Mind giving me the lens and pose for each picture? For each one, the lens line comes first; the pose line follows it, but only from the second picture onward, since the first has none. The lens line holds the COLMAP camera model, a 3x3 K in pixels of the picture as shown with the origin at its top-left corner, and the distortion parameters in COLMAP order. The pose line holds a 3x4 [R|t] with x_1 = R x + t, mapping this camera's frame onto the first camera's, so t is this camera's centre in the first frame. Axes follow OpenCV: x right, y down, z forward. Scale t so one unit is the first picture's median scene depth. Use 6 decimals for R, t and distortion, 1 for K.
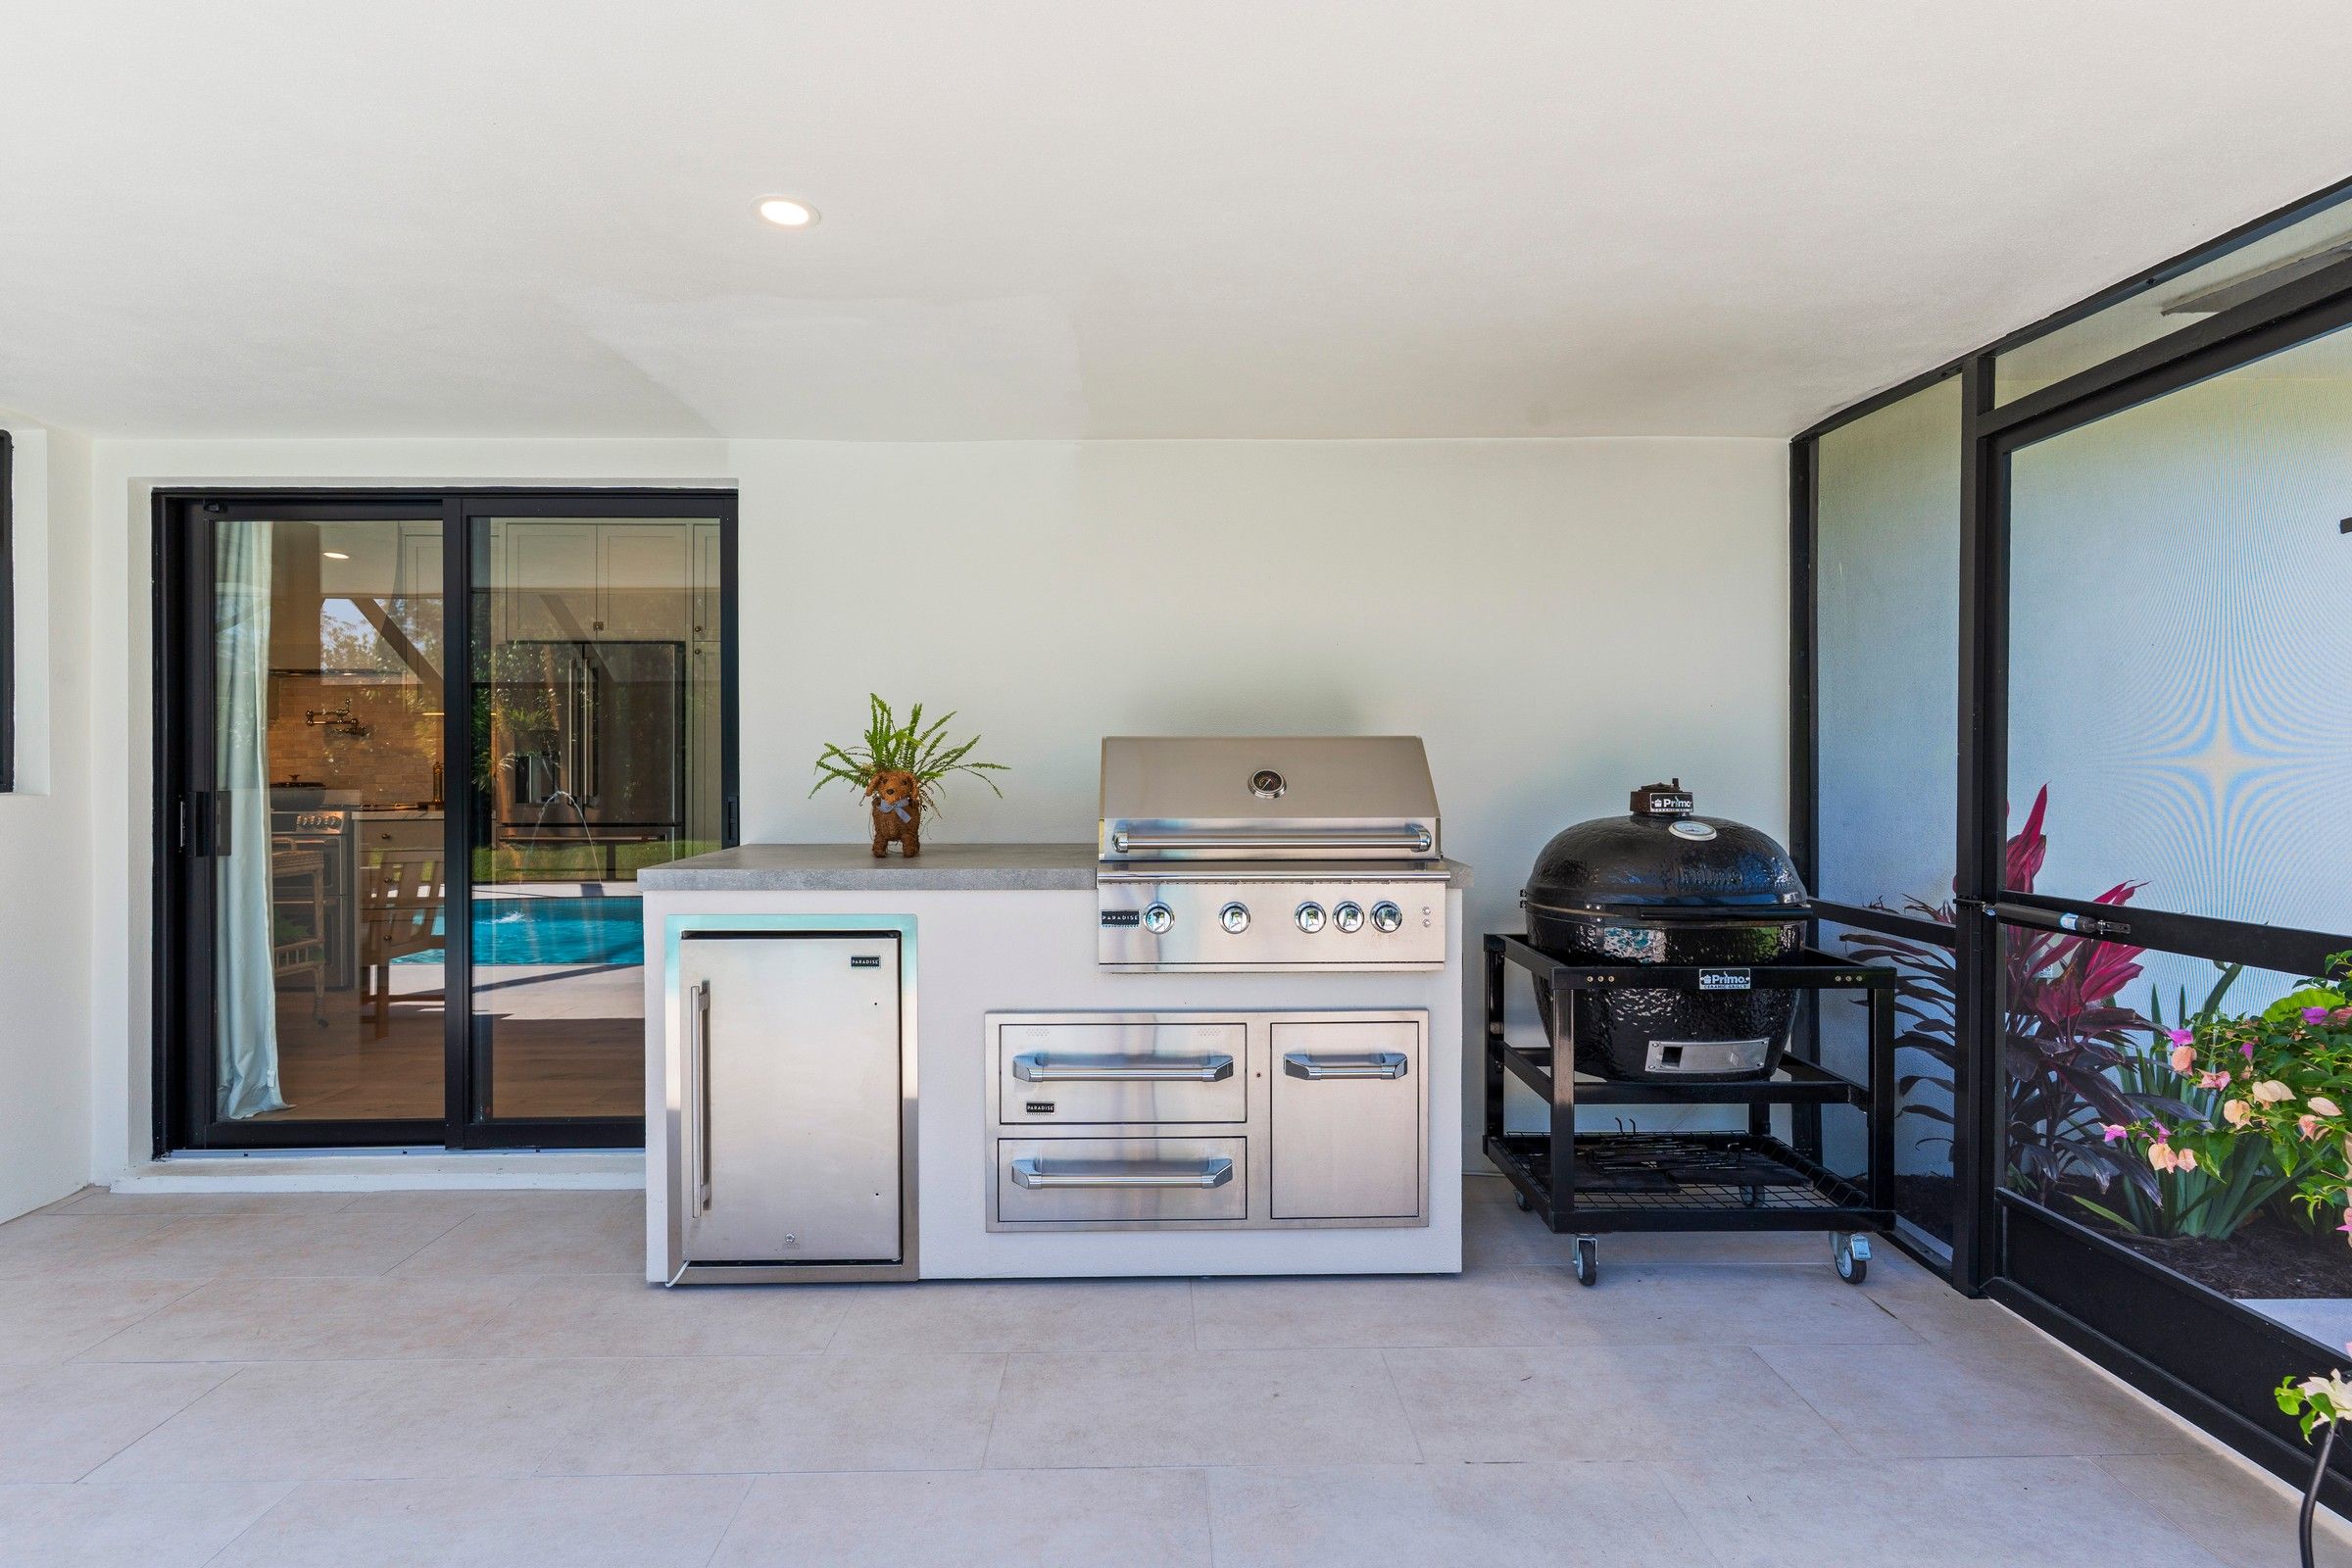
lens RADIAL K [[1116.8, 0, 1172.9], [0, 1116.8, 776.5], [0, 0, 1]] dist [-0.000711, 0.000571]
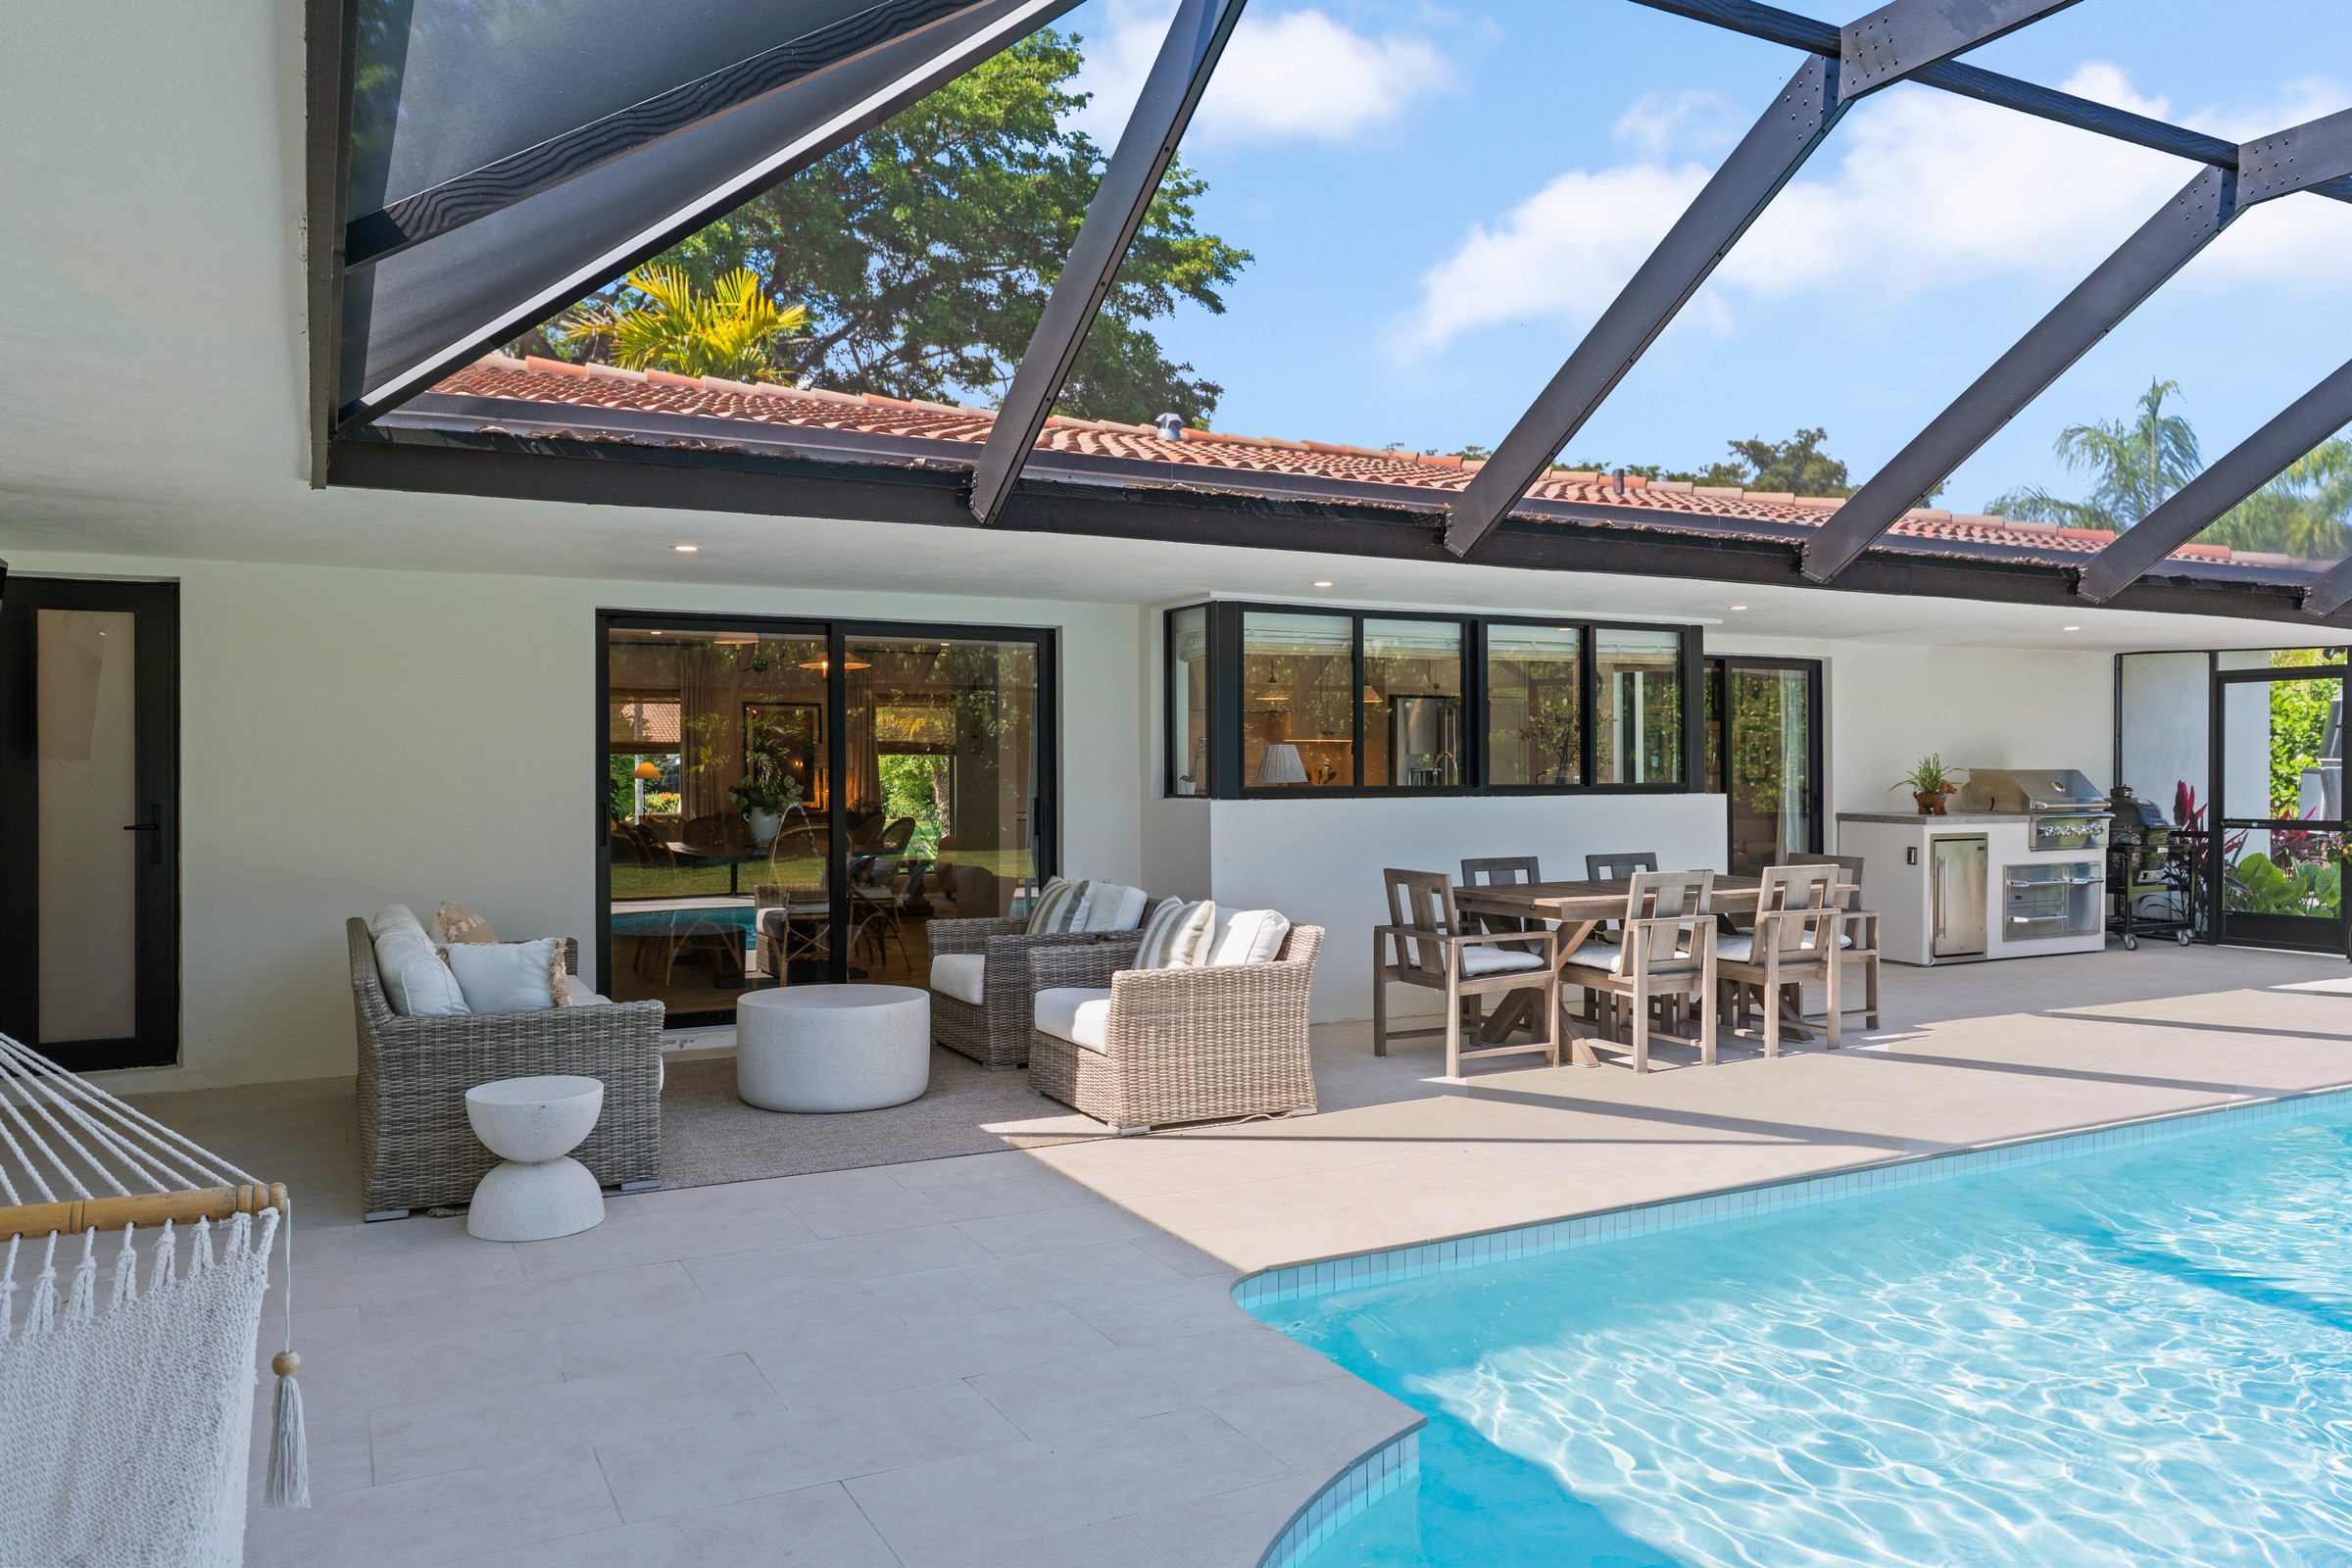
lens RADIAL K [[1615.1, 0, 1172.3], [0, 1615.1, 785.3], [0, 0, 1]] dist [0.007576, -0.000959]
pose [[0.894421, -0.000306, 0.447225, -3.869418], [-0.005432, 0.999919, 0.011546, -0.030851], [-0.447193, -0.012756, 0.894347, -1.733924]]
